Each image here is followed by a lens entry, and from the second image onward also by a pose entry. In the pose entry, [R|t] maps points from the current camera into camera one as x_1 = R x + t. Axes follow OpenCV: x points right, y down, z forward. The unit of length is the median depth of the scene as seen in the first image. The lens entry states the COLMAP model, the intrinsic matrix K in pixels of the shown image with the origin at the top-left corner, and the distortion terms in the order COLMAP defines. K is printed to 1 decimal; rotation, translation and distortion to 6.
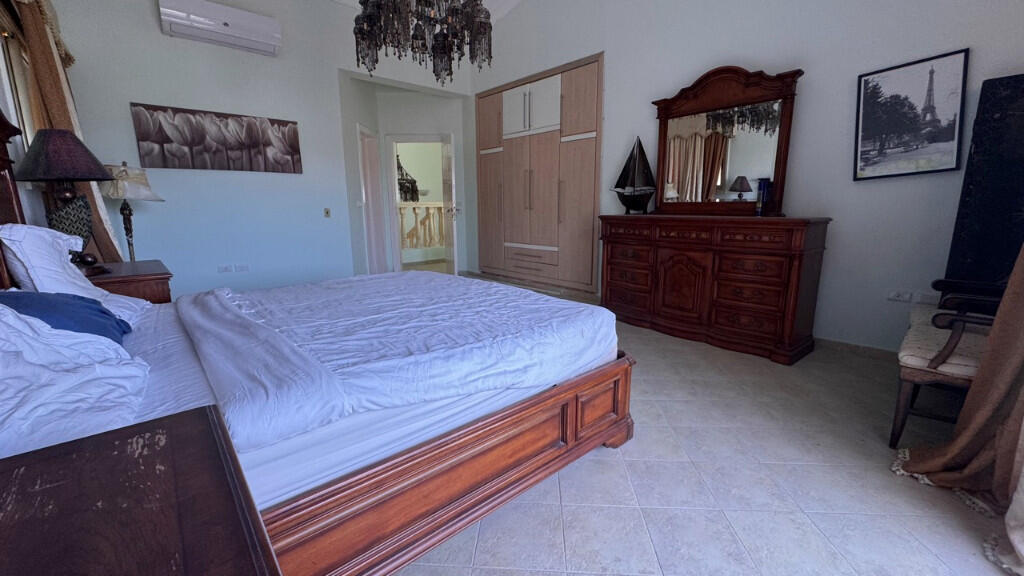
lens RADIAL K [[410.1, 0, 512.0], [0, 410.1, 288.0], [0, 0, 1]] dist [-0.004894, 0.000384]
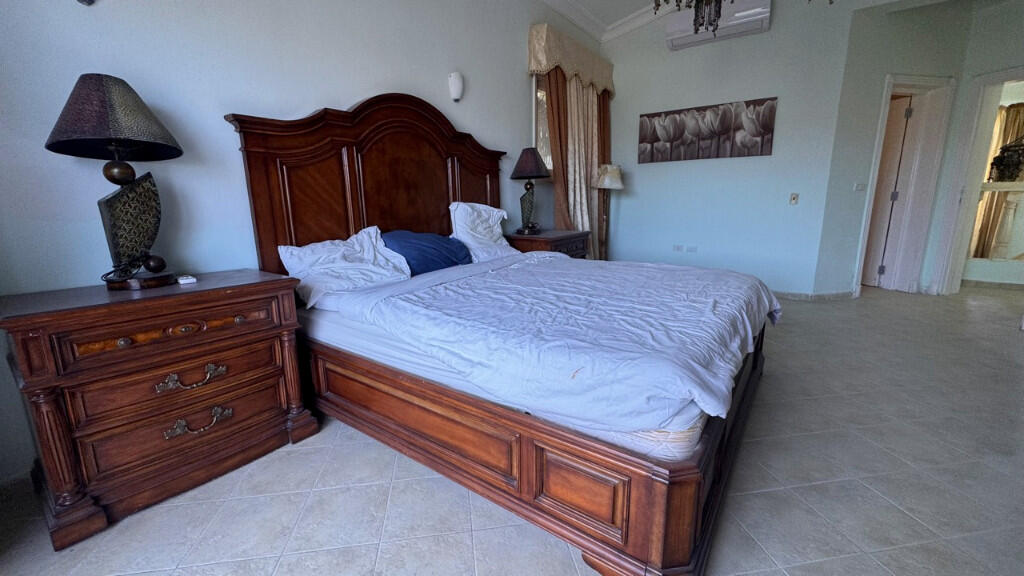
lens RADIAL K [[410.1, 0, 512.0], [0, 410.1, 288.0], [0, 0, 1]] dist [-0.004894, 0.000384]
pose [[0.215210, 0.208483, -0.954054, 0.342088], [-0.180503, 0.968605, 0.170946, -0.053986], [0.959741, 0.135420, 0.246086, 0.316199]]
